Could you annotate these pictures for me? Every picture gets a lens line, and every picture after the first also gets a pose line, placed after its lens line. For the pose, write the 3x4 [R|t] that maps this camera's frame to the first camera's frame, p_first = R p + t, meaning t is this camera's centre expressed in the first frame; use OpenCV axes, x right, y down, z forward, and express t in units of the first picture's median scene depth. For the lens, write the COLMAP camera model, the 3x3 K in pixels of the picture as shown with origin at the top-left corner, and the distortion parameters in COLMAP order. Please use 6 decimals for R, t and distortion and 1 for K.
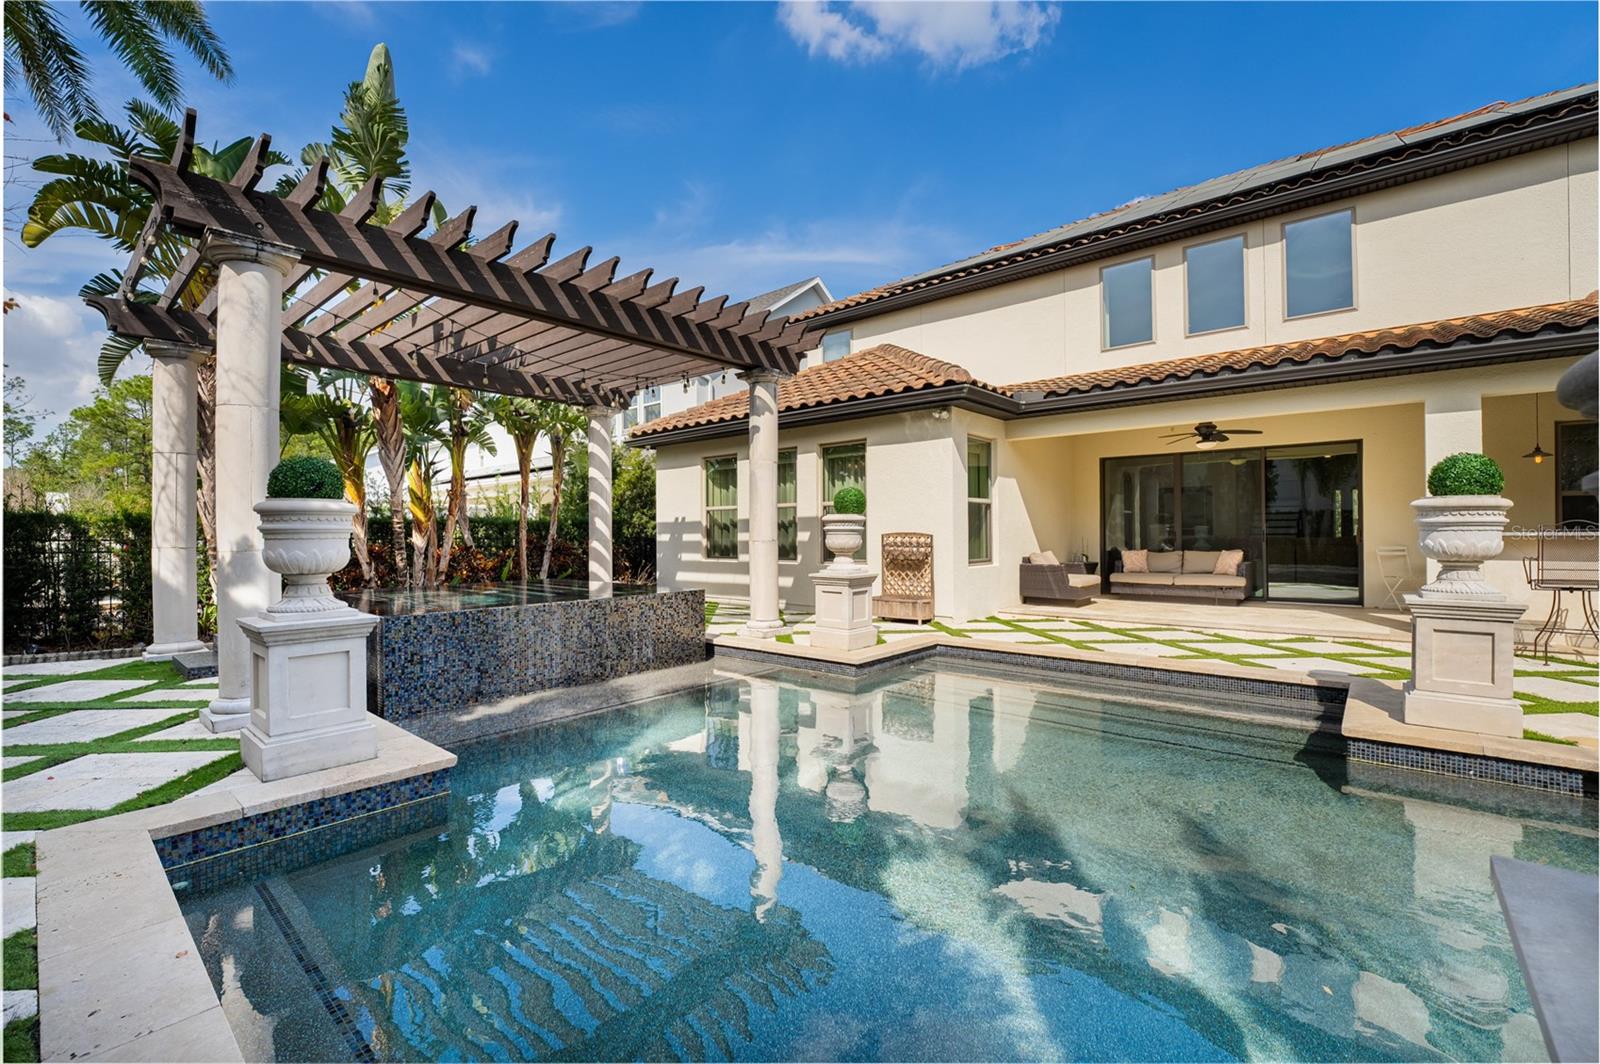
lens RADIAL K [[687.7, 0, 813.7], [0, 687.7, 532.6], [0, 0, 1]] dist [-0.013671, 0.000478]
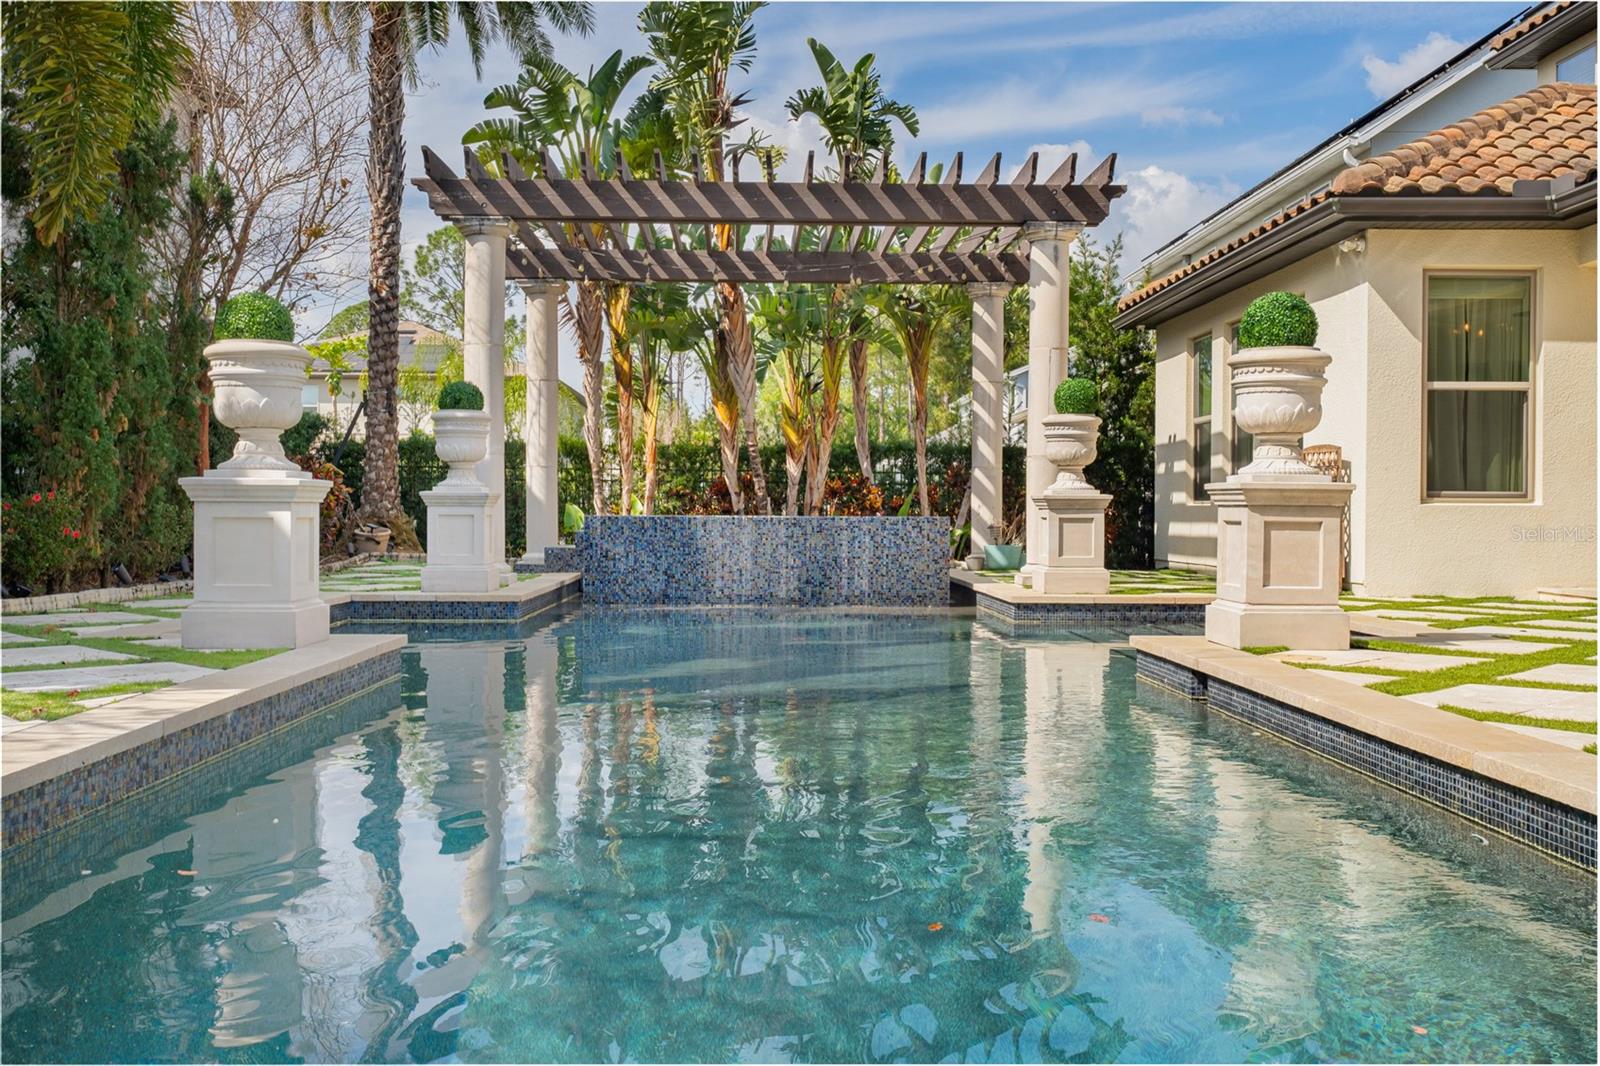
lens RADIAL K [[1525.1, 0, 811.3], [0, 1525.1, 525.9], [0, 0, 1]] dist [0.052039, 0.000000]
pose [[0.678834, 0.017673, -0.734079, 0.791689], [-0.007807, 0.999828, 0.016852, 0.049666], [0.734250, -0.005708, 0.678855, -0.242135]]
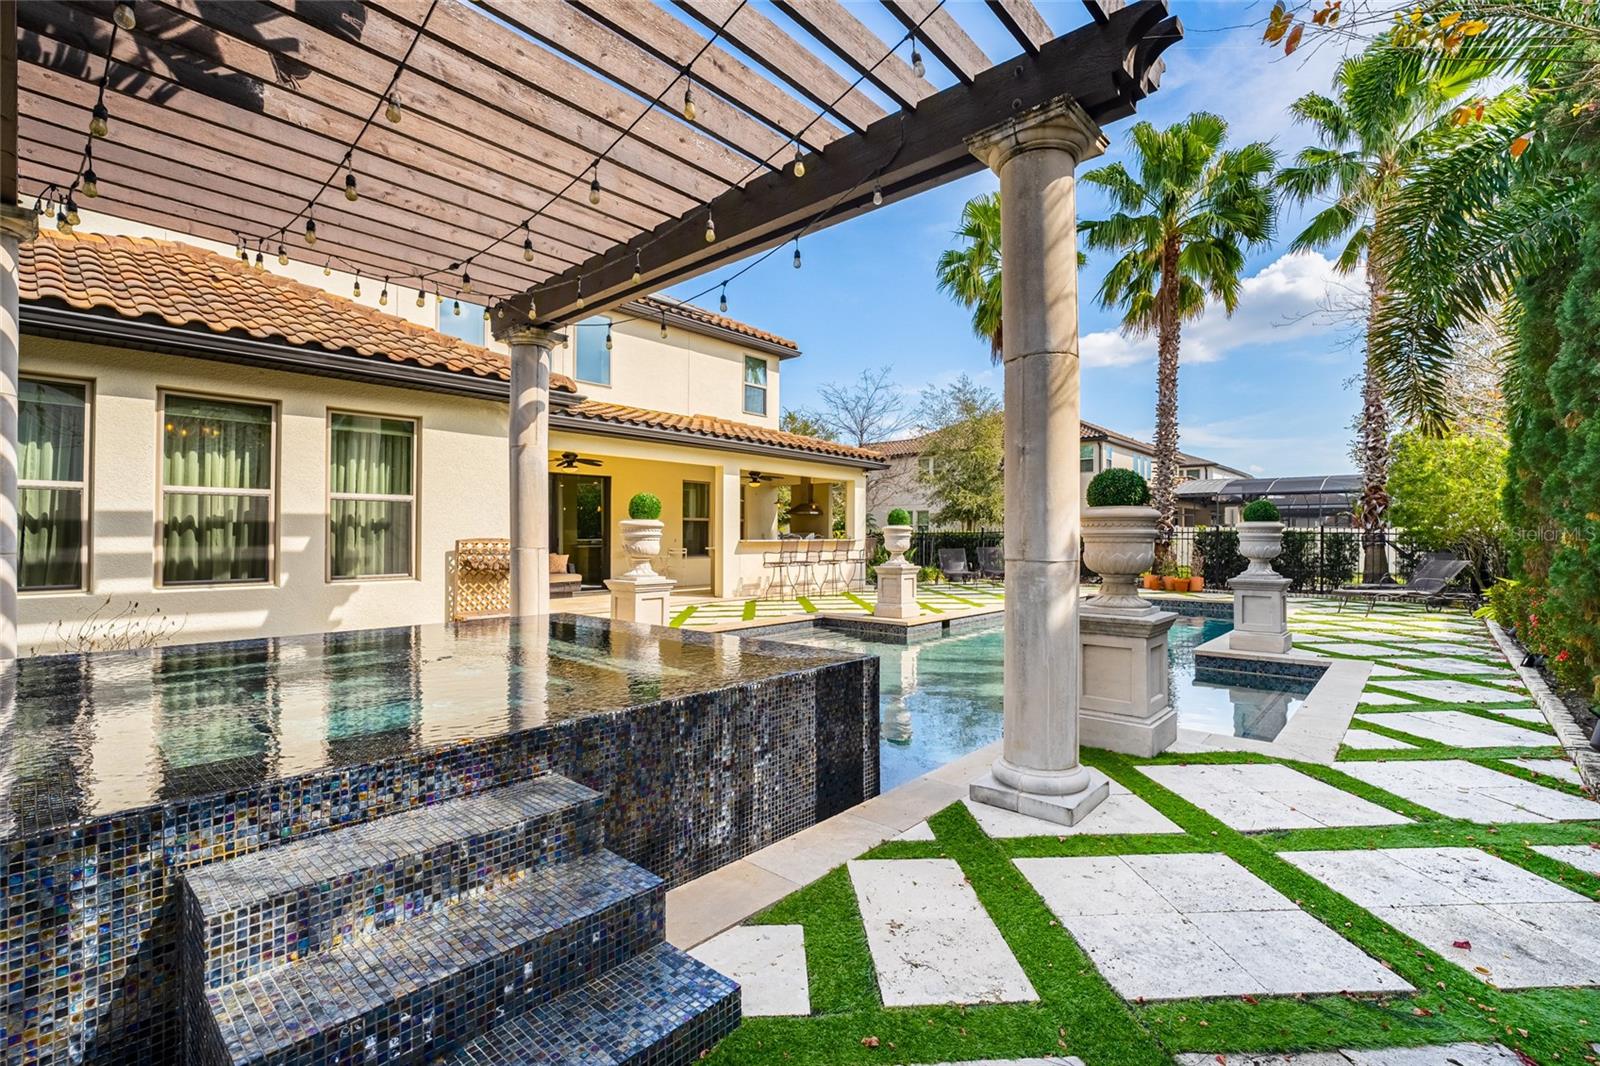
lens RADIAL K [[687.7, 0, 811.7], [0, 687.7, 534.1], [0, 0, 1]] dist [-0.013671, 0.000478]
pose [[0.043640, 0.014465, 0.998943, -0.811605], [0.004446, 0.999882, -0.014673, 0.010533], [-0.999037, 0.005081, 0.043571, 0.629464]]
